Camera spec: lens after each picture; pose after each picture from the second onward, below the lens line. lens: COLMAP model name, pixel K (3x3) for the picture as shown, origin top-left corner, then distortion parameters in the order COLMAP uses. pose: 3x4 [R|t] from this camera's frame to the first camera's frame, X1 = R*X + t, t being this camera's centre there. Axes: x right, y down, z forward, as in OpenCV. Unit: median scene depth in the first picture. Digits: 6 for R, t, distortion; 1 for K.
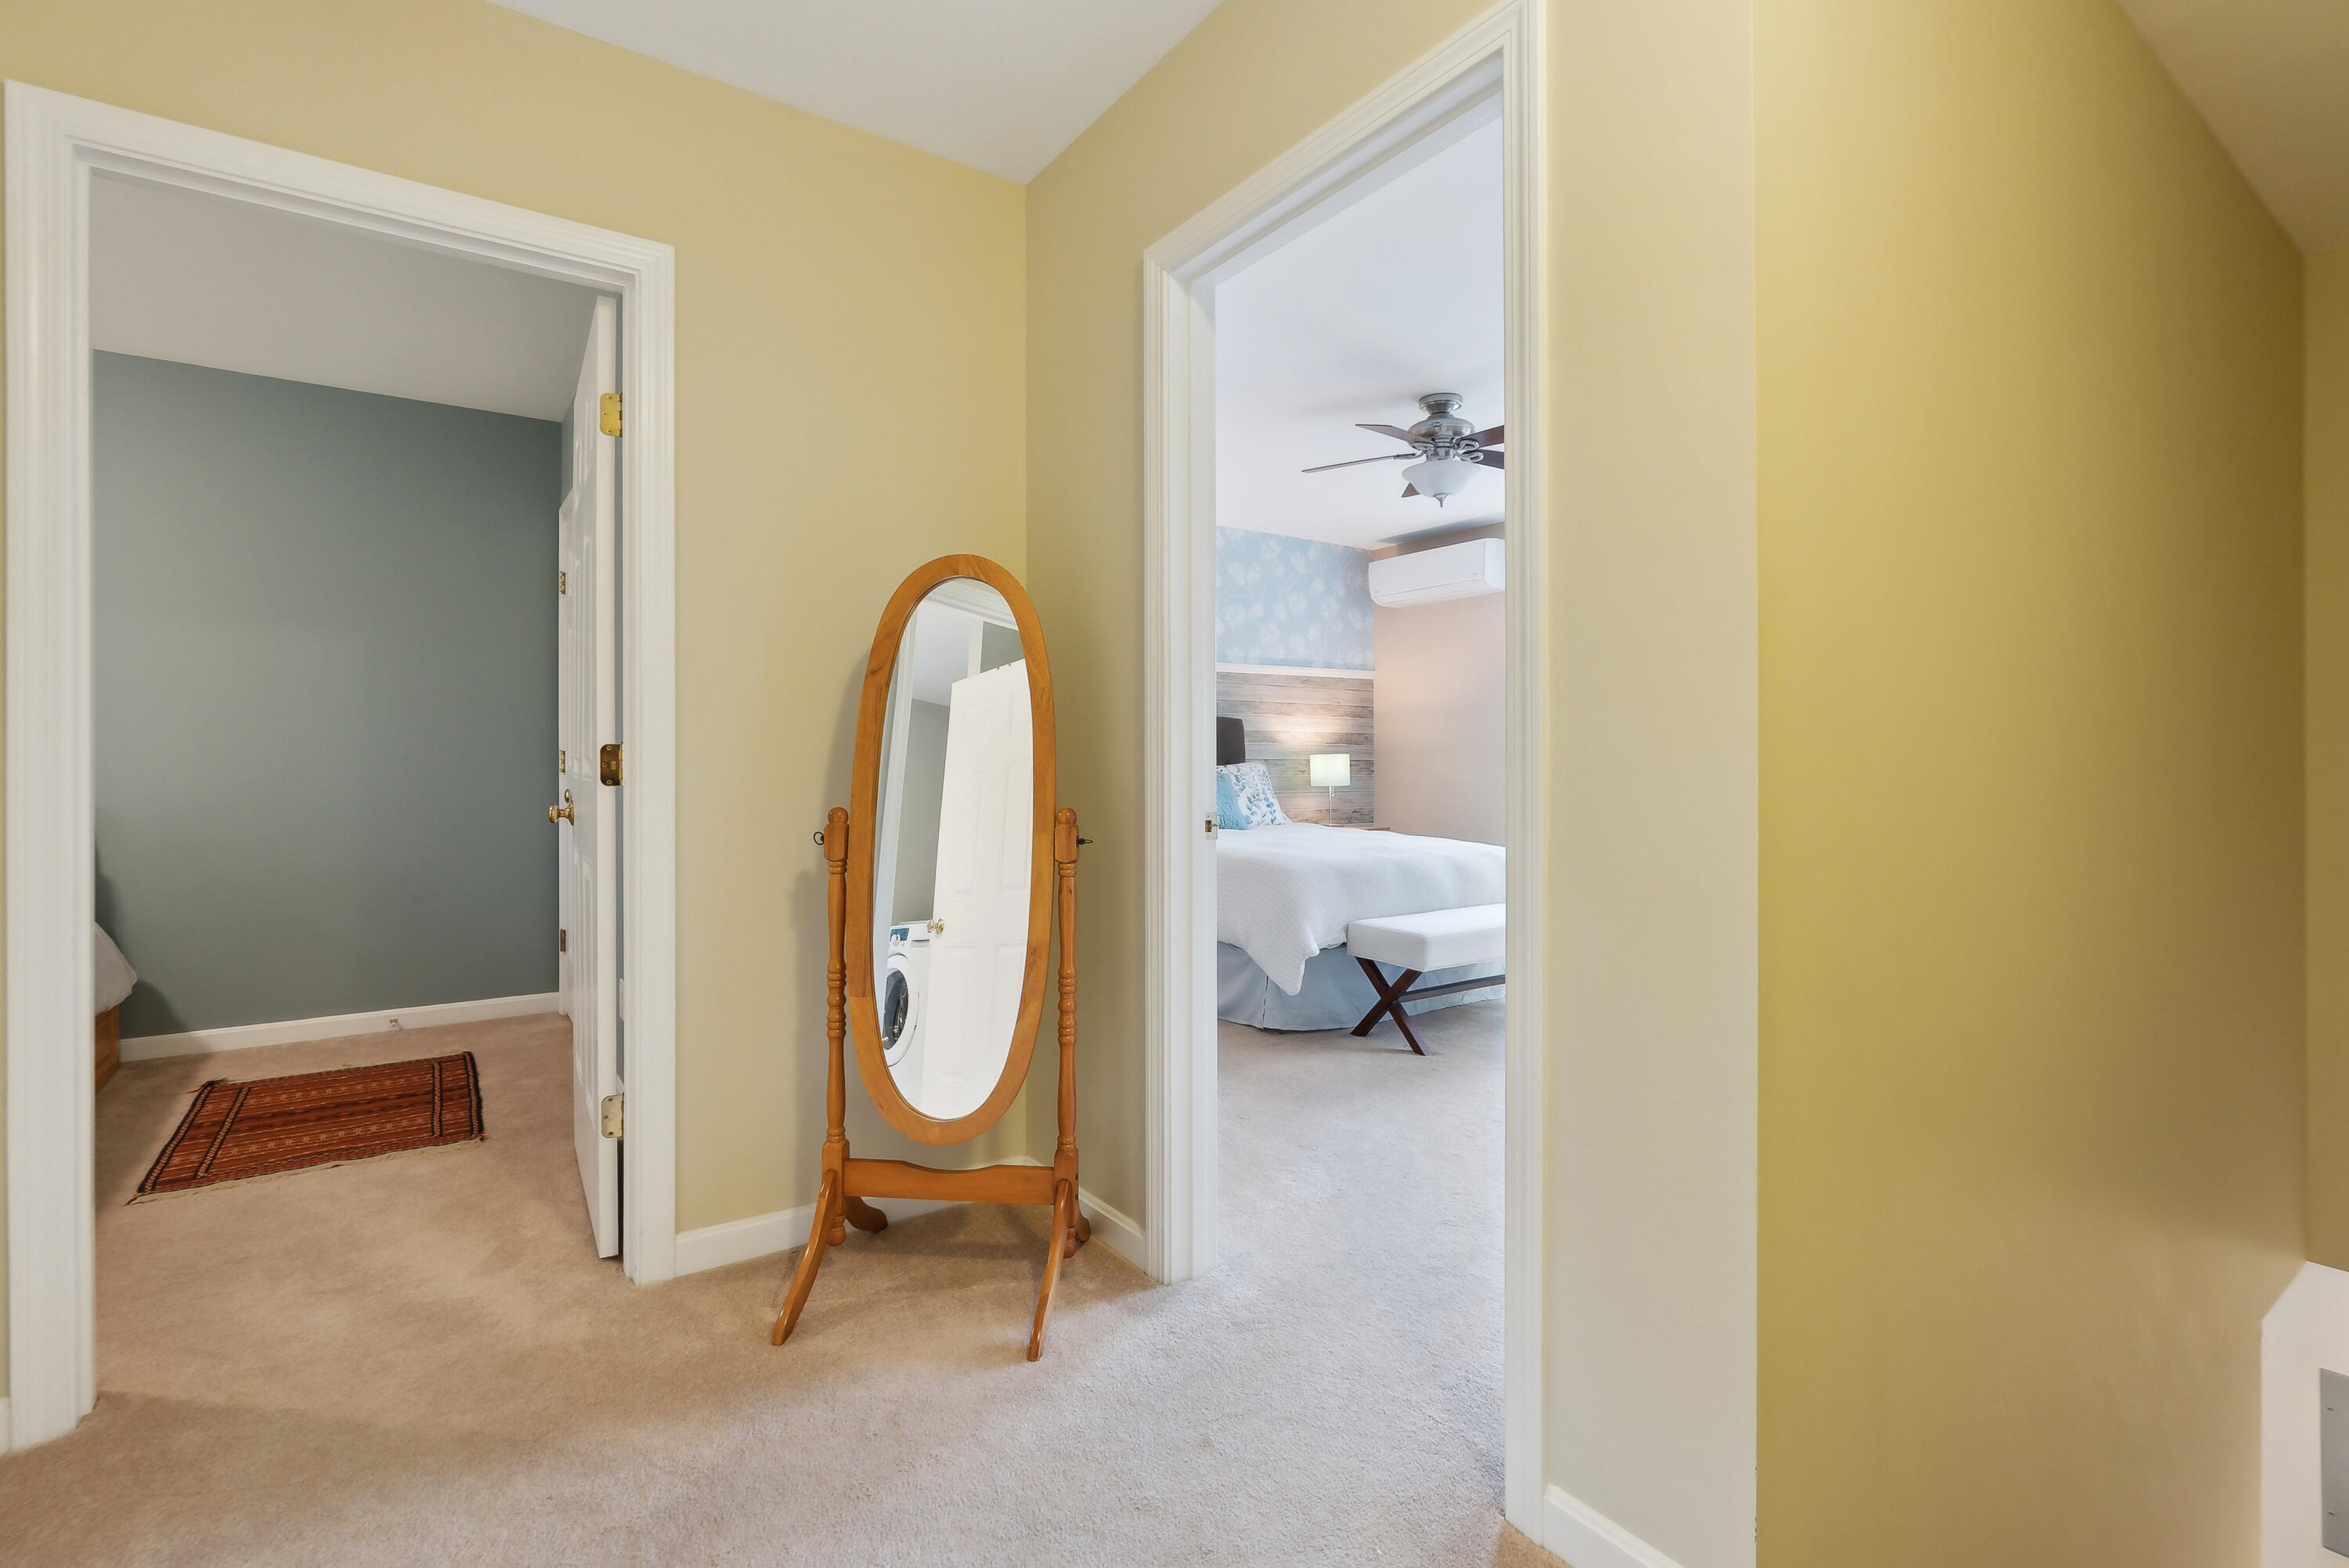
lens RADIAL K [[1088.4, 0, 1168.7], [0, 1088.4, 776.0], [0, 0, 1]] dist [-0.011024, 0.002849]
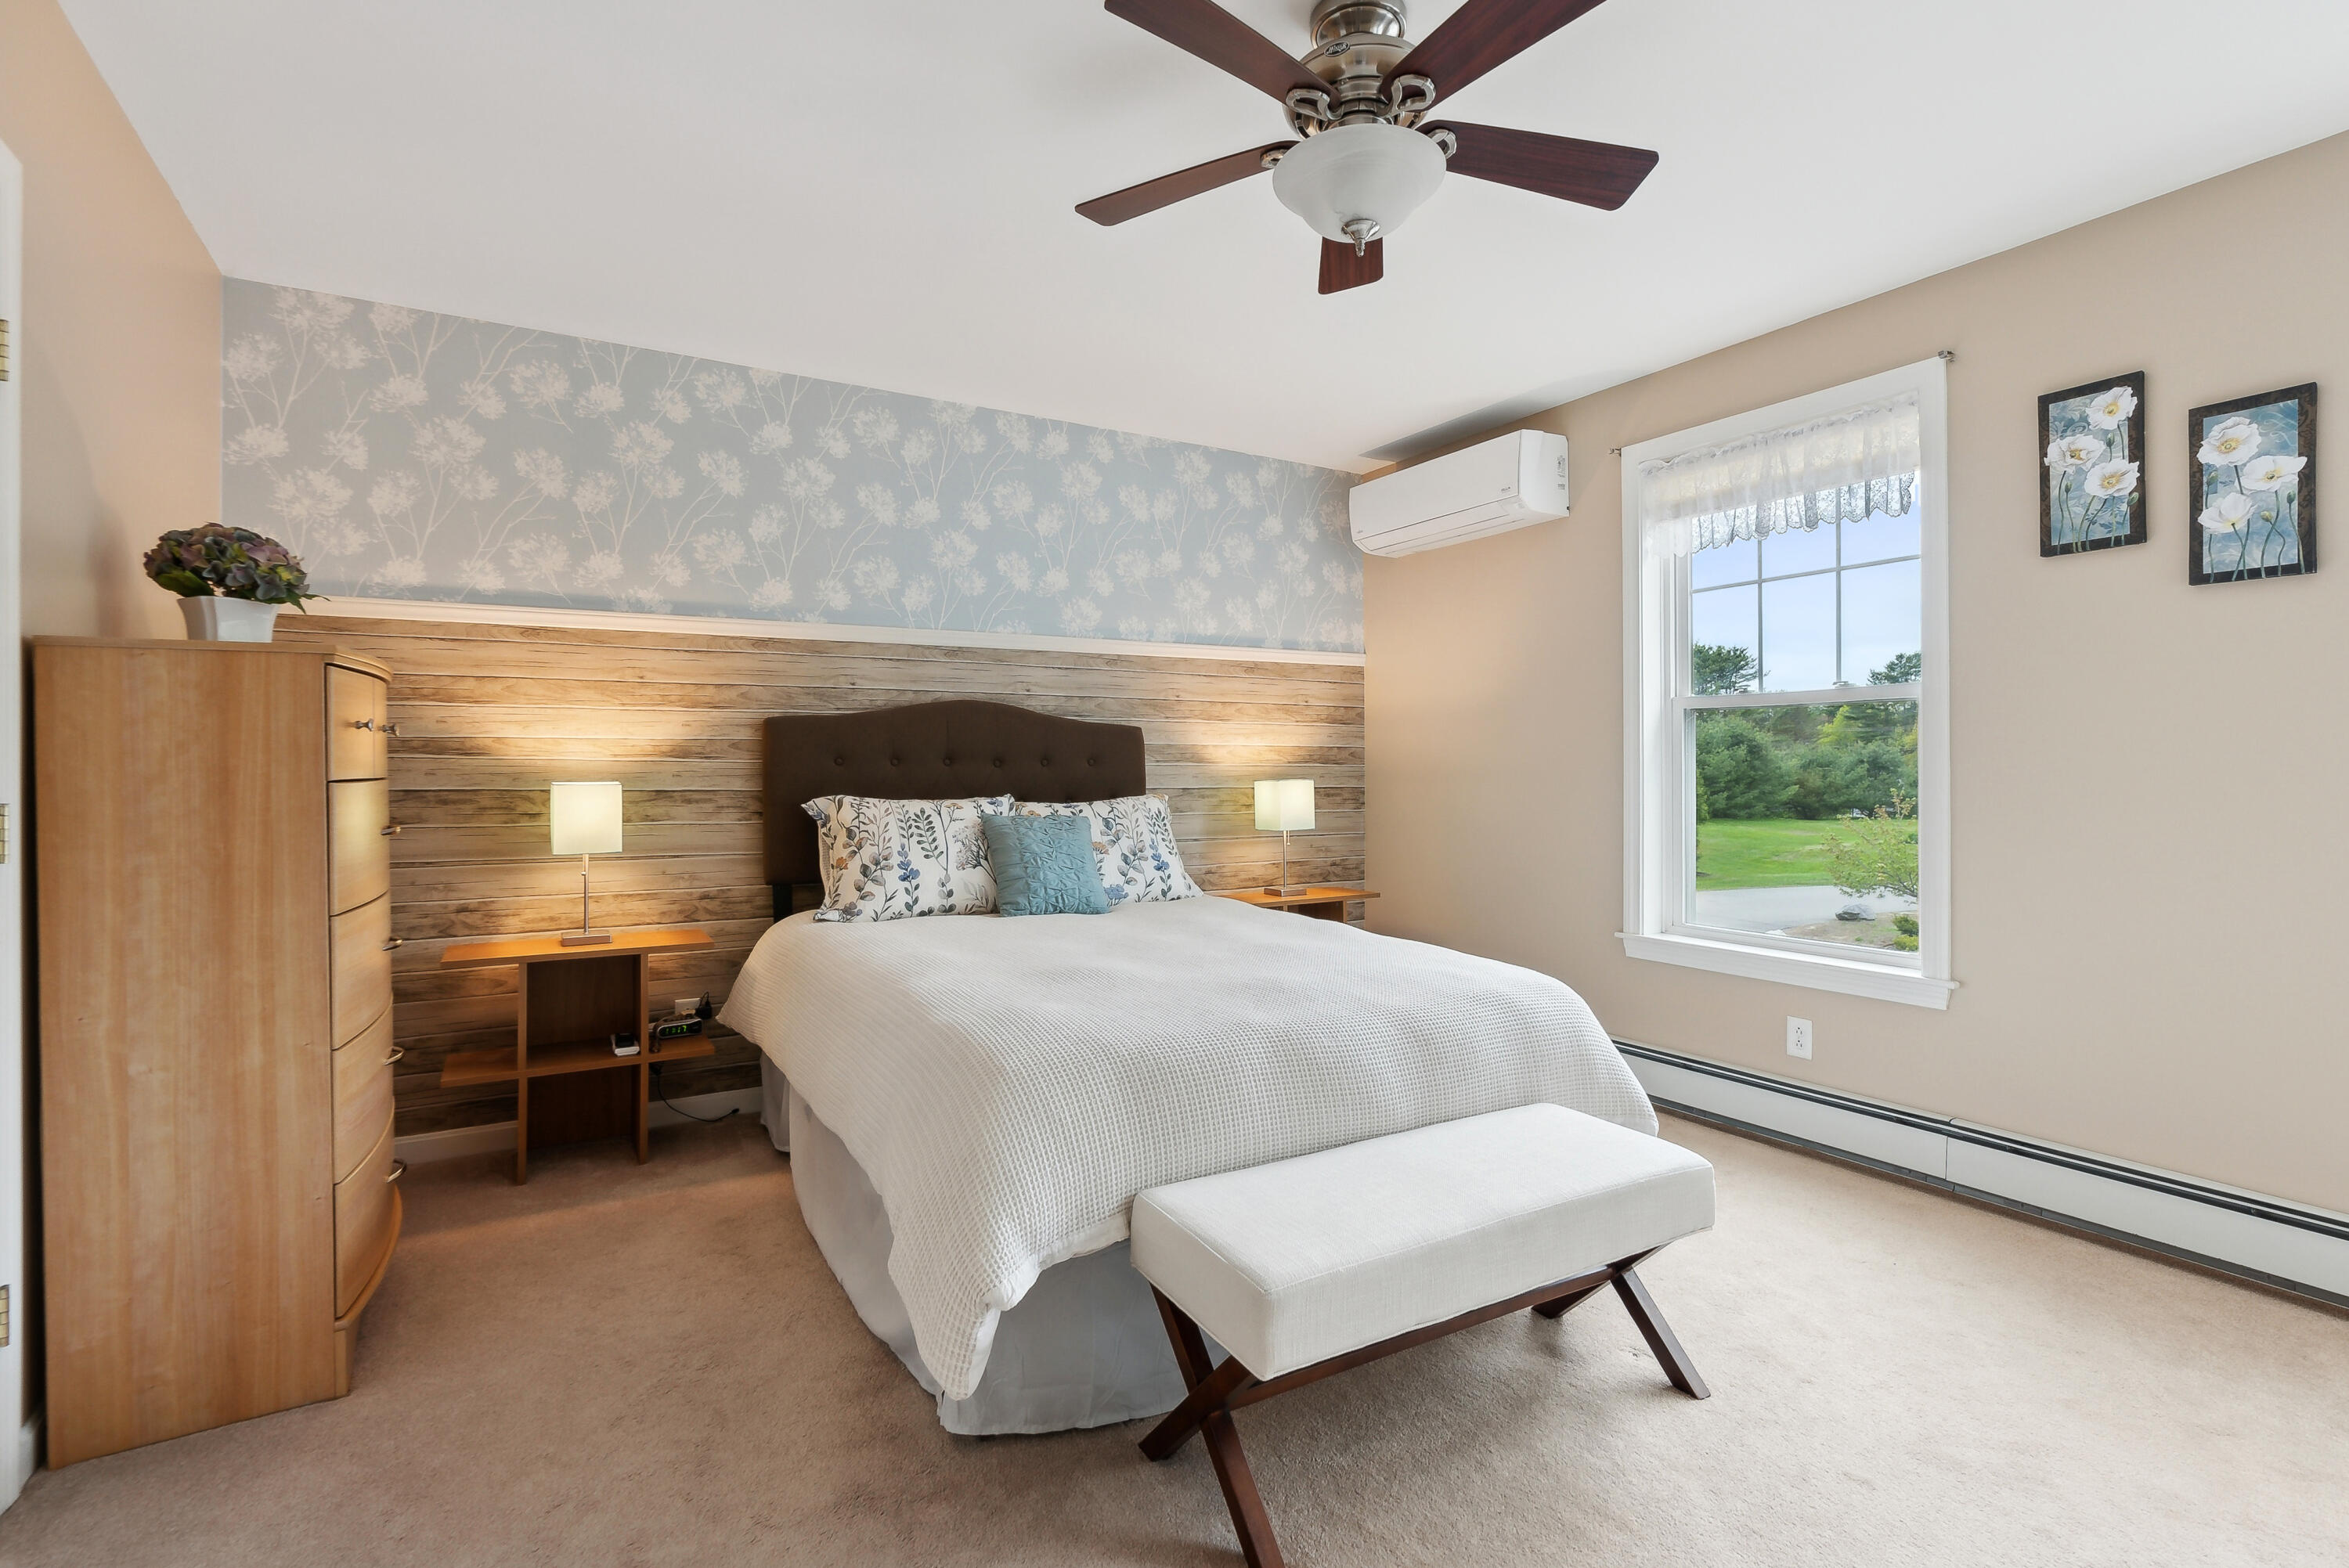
lens RADIAL K [[1088.4, 0, 1176.0], [0, 1088.4, 776.2], [0, 0, 1]] dist [-0.011024, 0.002849]
pose [[0.997078, -0.001970, -0.076362, 0.132710], [0.001570, 0.999985, -0.005290, -0.019097], [0.076371, 0.005155, 0.997066, 0.346216]]
